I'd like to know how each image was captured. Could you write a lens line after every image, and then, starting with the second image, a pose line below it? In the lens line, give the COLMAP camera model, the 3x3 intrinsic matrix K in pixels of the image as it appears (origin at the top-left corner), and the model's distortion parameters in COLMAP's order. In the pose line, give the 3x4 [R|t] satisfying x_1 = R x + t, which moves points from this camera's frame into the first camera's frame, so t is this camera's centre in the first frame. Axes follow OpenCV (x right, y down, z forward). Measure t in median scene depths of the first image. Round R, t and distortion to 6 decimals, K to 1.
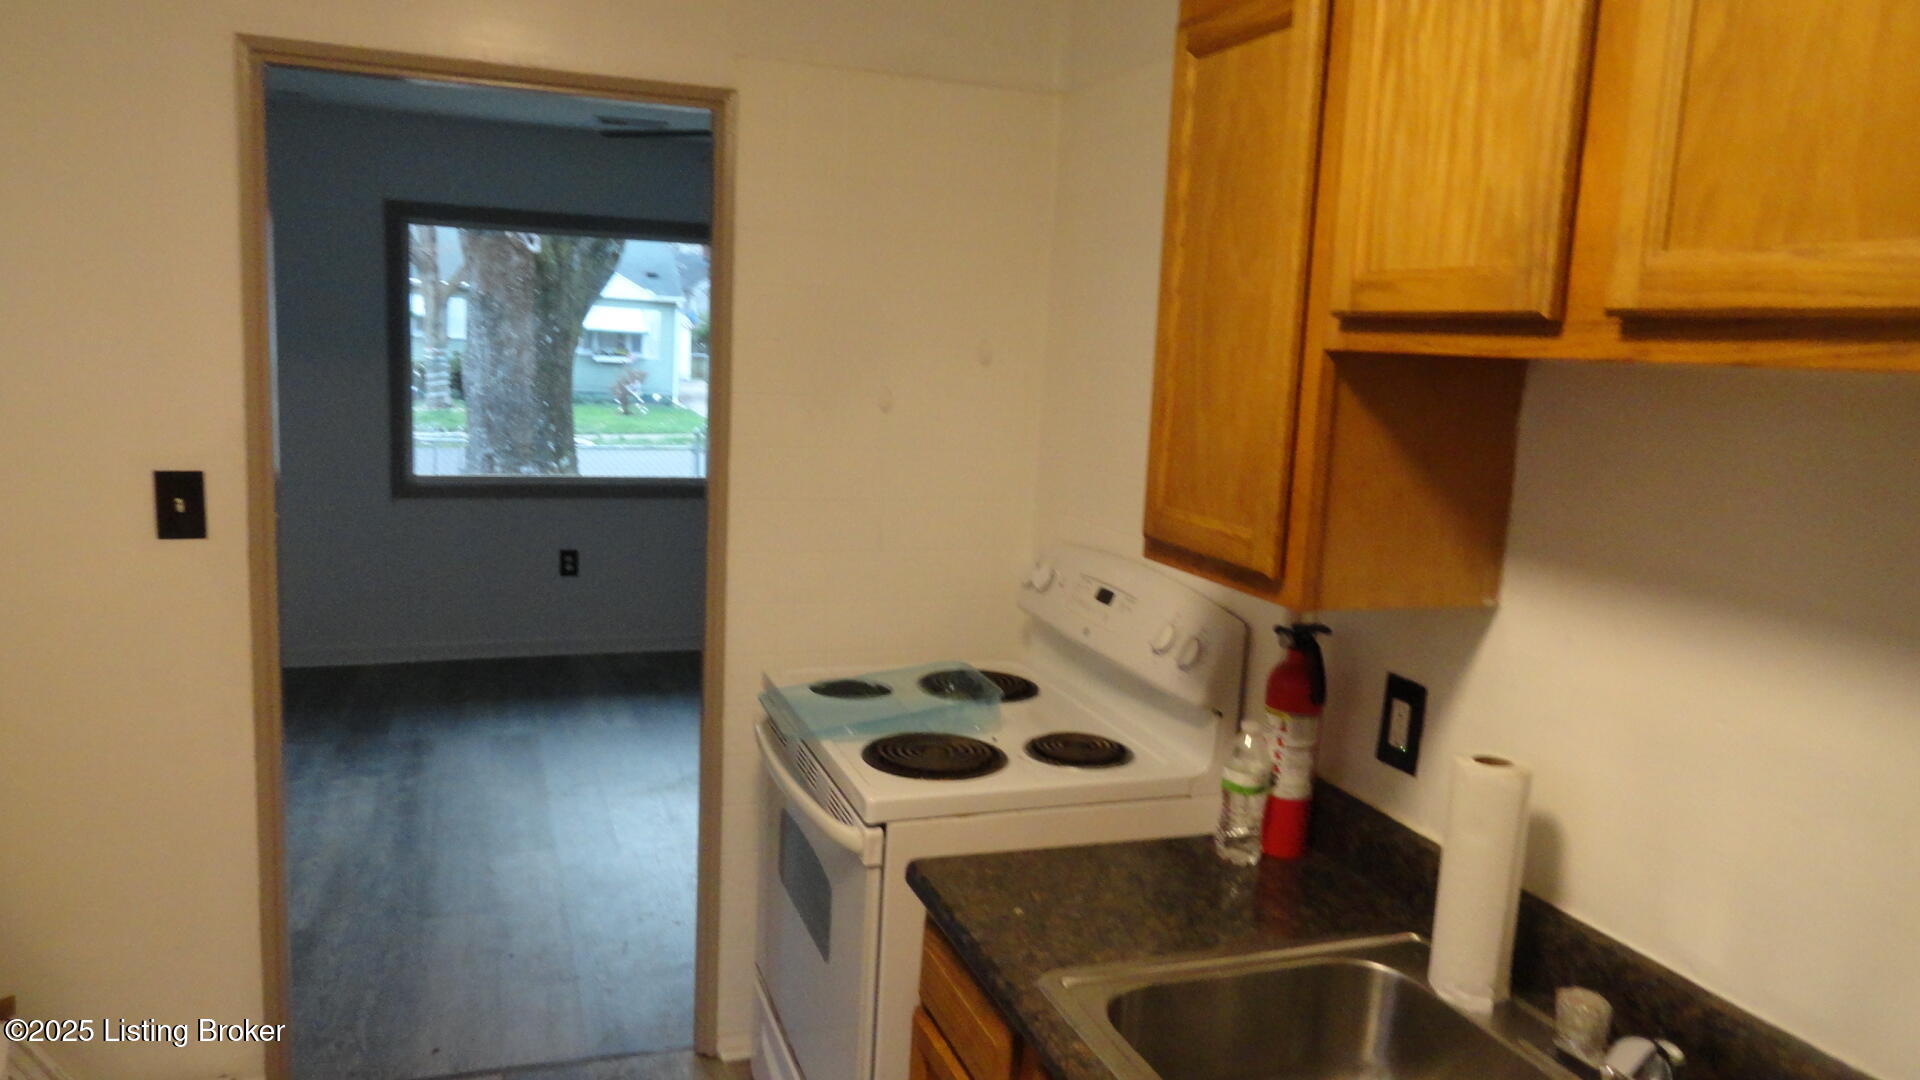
lens RADIAL K [[1364.0, 0, 960.0], [0, 1364.0, 540.0], [0, 0, 1]] dist [0.025140, 0.000230]
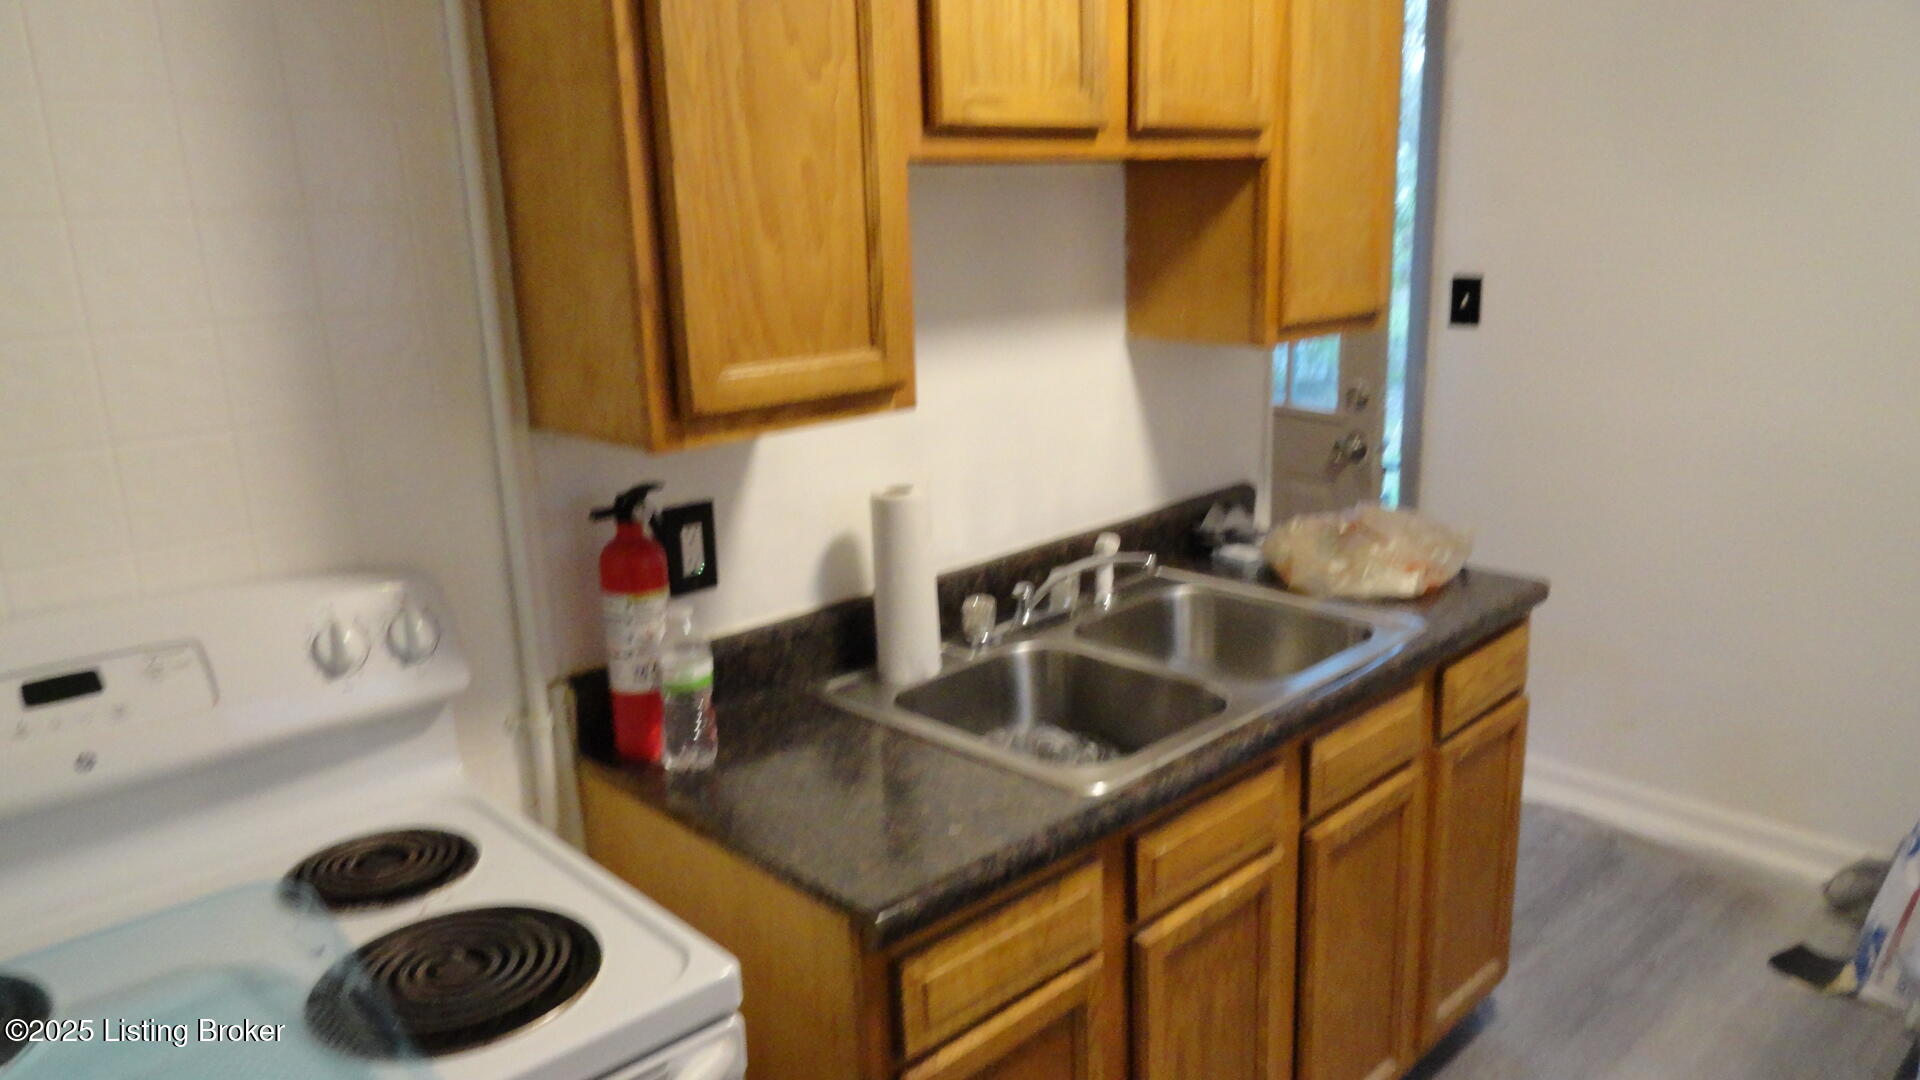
lens RADIAL K [[1364.0, 0, 960.0], [0, 1364.0, 540.0], [0, 0, 1]] dist [0.025140, 0.000230]
pose [[-0.405433, -0.261635, 0.875883, -0.692054], [0.145668, 0.927431, 0.344461, -0.205518], [-0.902444, 0.267244, -0.337899, 1.276456]]
